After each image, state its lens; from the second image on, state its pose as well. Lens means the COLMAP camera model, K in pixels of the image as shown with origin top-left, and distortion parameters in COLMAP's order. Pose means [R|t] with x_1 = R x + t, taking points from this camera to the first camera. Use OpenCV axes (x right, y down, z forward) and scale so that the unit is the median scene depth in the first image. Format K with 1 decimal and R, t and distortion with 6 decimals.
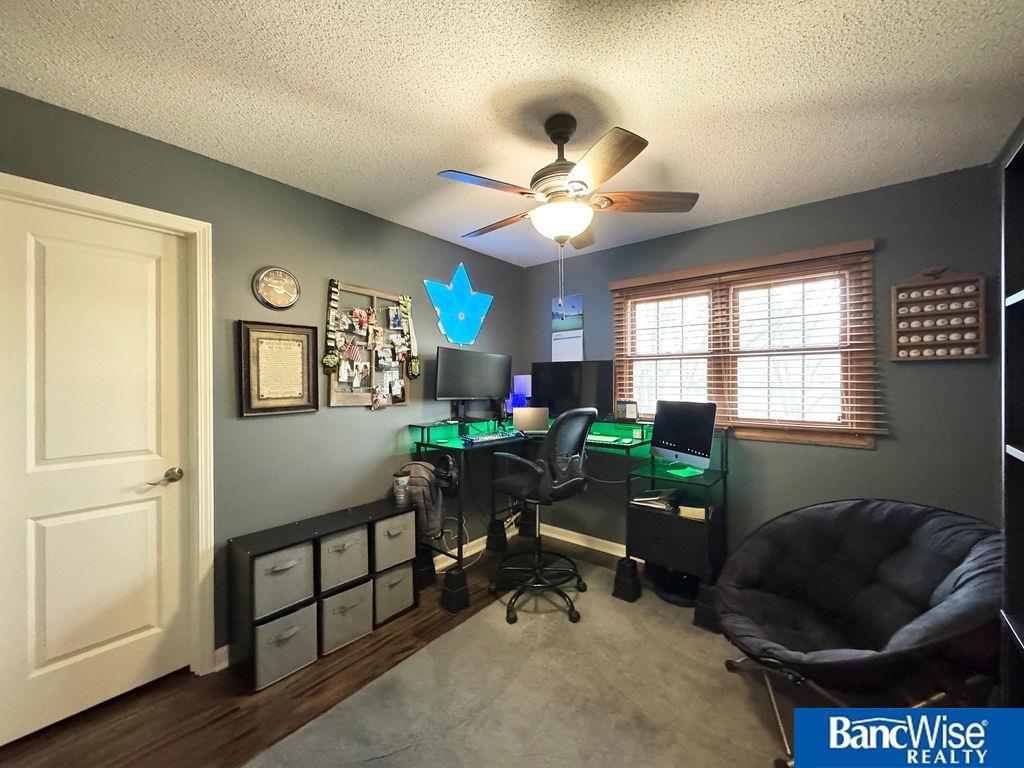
lens RADIAL K [[407.9, 0, 507.2], [0, 407.9, 382.4], [0, 0, 1]] dist [-0.003183, 0.000932]
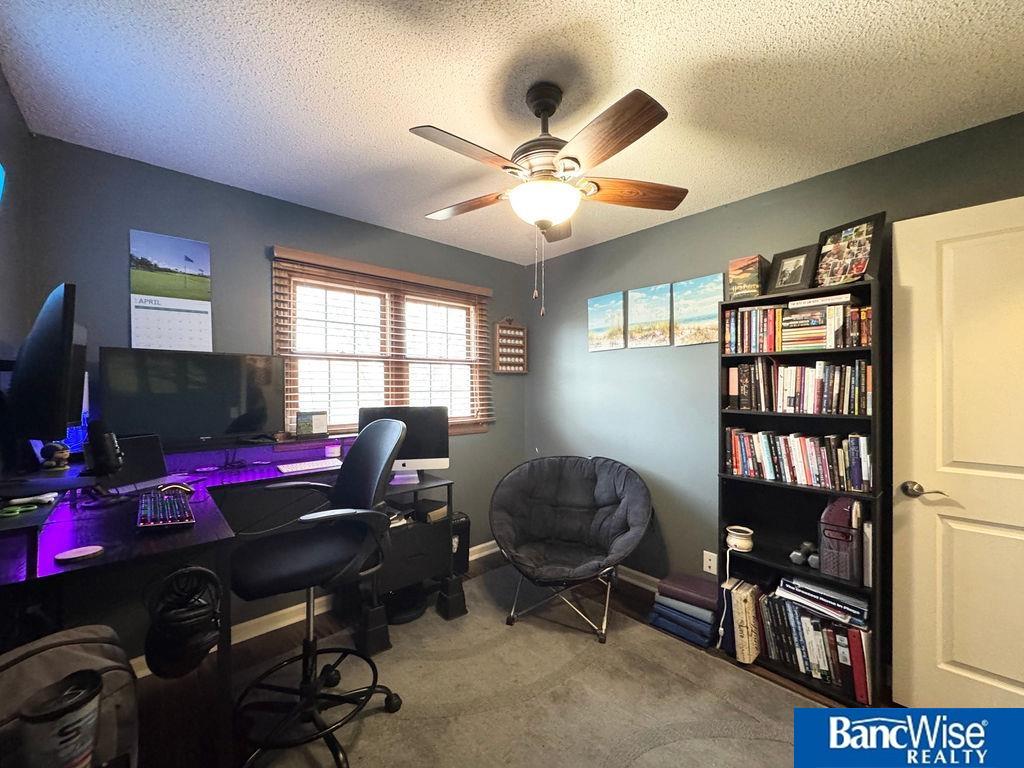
lens RADIAL K [[407.9, 0, 521.3], [0, 407.9, 384.2], [0, 0, 1]] dist [-0.003183, 0.000932]
pose [[0.127313, 0.001813, 0.991861, -0.459054], [-0.000228, 0.999998, -0.001798, -0.004869], [-0.991863, 0.000003, 0.127313, 0.576269]]
